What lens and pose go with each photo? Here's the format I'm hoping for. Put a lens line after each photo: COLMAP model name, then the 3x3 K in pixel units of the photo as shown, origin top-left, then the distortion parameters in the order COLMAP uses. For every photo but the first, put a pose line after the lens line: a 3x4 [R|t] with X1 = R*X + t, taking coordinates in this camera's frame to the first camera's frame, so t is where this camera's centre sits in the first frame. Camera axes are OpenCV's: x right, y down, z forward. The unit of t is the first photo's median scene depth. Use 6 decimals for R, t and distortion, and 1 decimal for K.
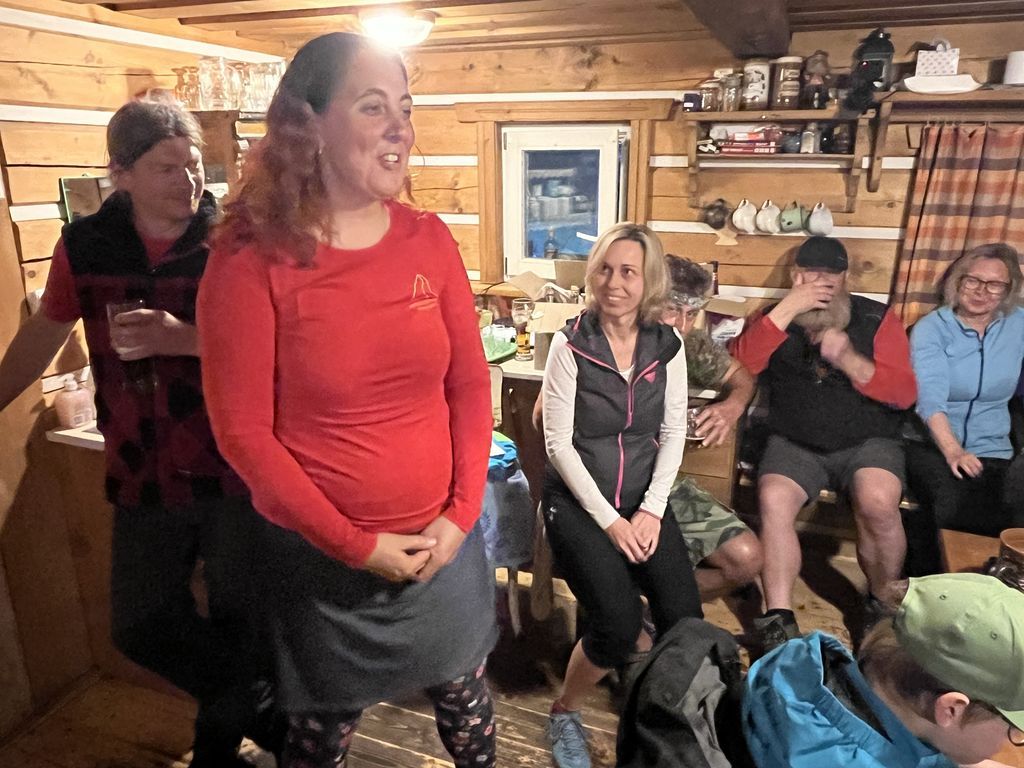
lens RADIAL K [[750.6, 0, 507.0], [0, 750.6, 381.7], [0, 0, 1]] dist [0.025407, -0.008875]
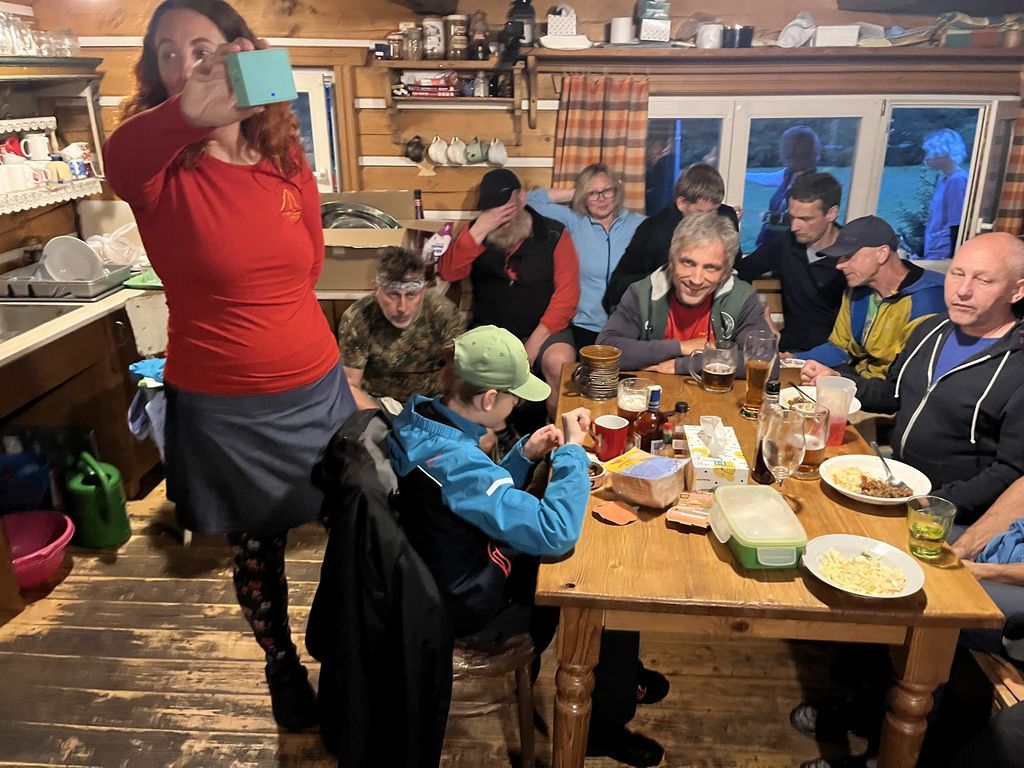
lens RADIAL K [[785.3, 0, 514.5], [0, 785.3, 389.9], [0, 0, 1]] dist [0.086863, -0.089289]
pose [[0.950094, -0.109422, 0.292144, 0.021240], [0.091590, 0.993038, 0.074075, 0.080454], [-0.298215, -0.043621, 0.953501, -0.269596]]
